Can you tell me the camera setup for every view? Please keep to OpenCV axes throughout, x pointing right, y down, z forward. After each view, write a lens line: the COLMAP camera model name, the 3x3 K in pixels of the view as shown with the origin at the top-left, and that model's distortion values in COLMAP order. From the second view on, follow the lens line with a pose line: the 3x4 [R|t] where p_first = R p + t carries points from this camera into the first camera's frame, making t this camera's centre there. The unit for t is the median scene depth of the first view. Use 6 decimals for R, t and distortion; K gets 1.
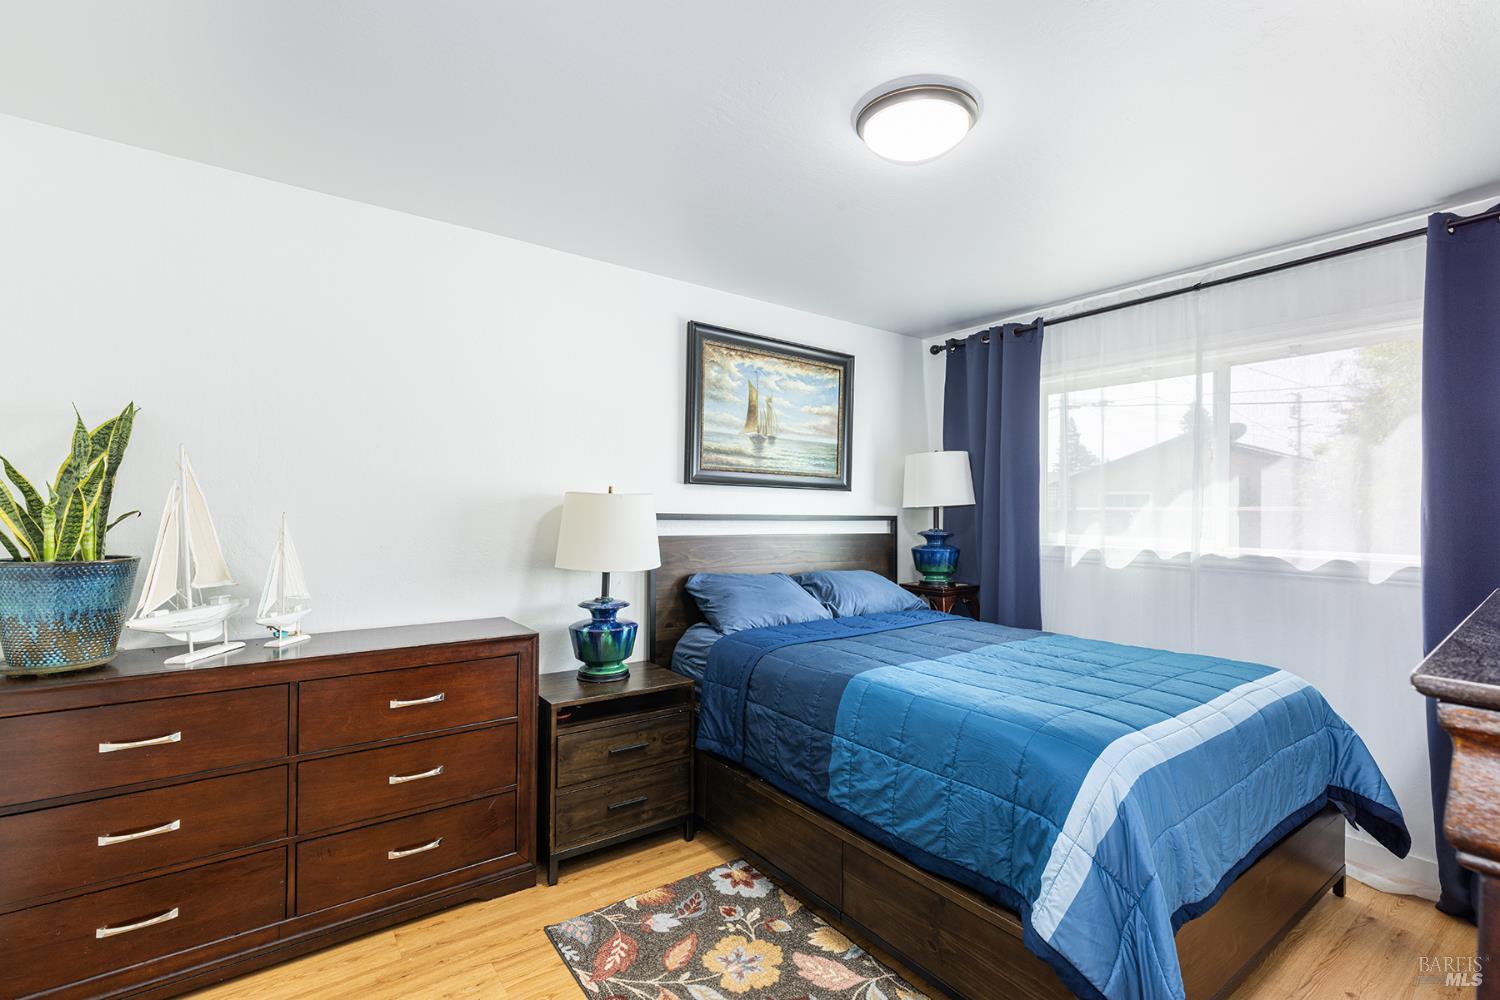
lens RADIAL K [[673.8, 0, 744.5], [0, 673.8, 498.8], [0, 0, 1]] dist [0.006269, -0.000412]
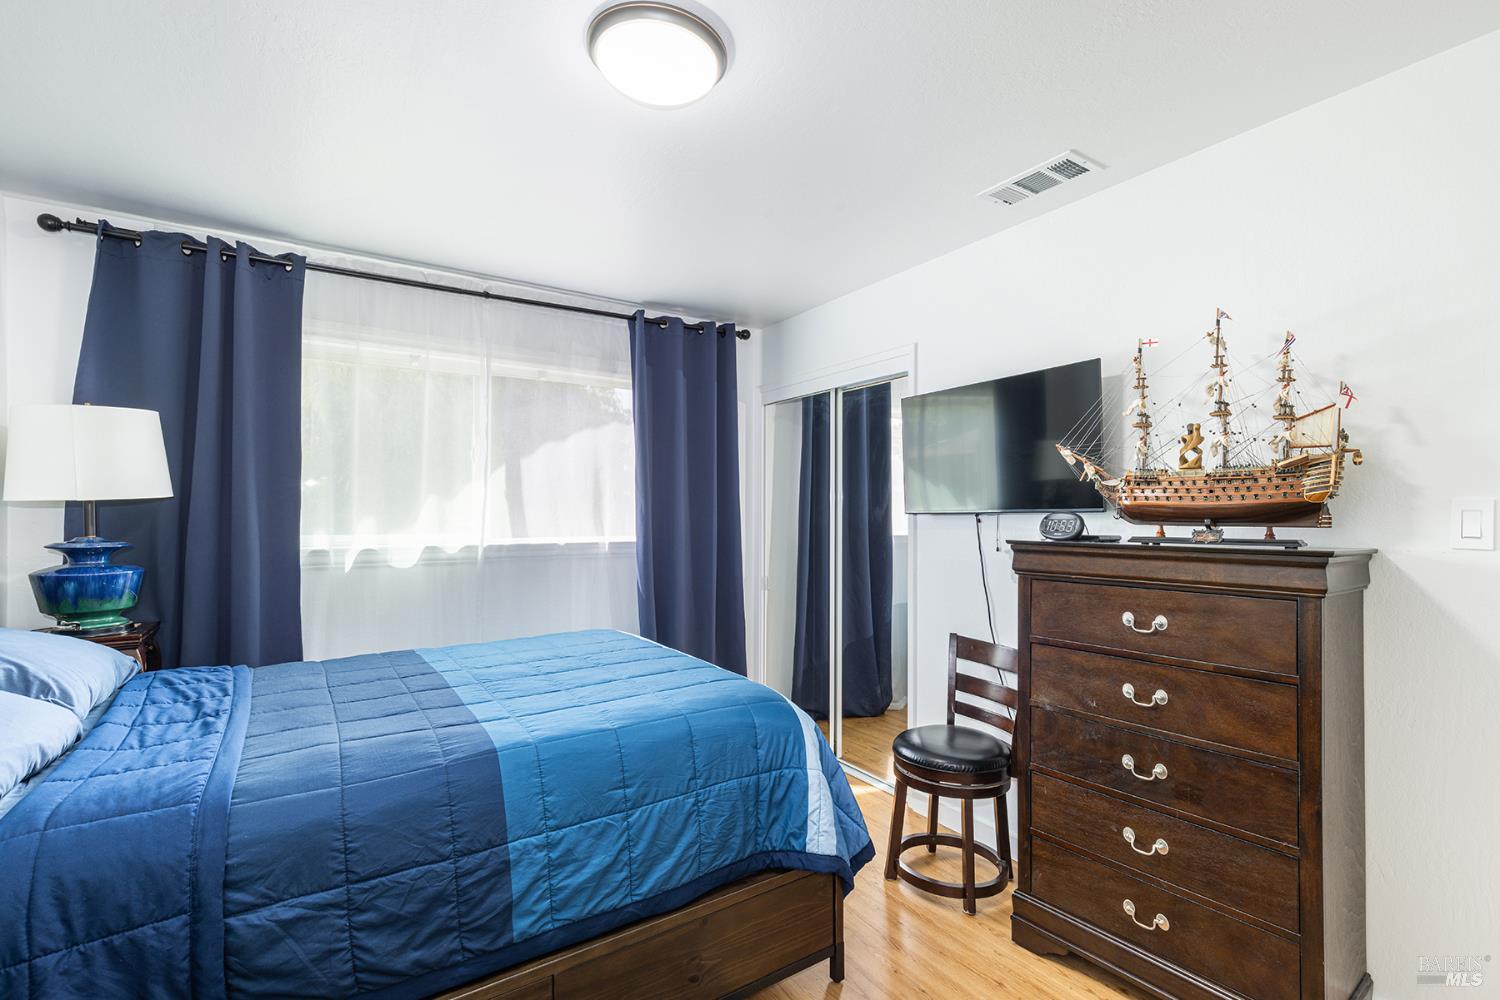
lens RADIAL K [[687.4, 0, 743.6], [0, 687.4, 511.3], [0, 0, 1]] dist [-0.002148, 0.000375]
pose [[0.030940, -0.007477, 0.999493, -0.430197], [-0.016171, 0.999837, 0.007980, 0.011564], [-0.999390, -0.016410, 0.030814, 0.607014]]
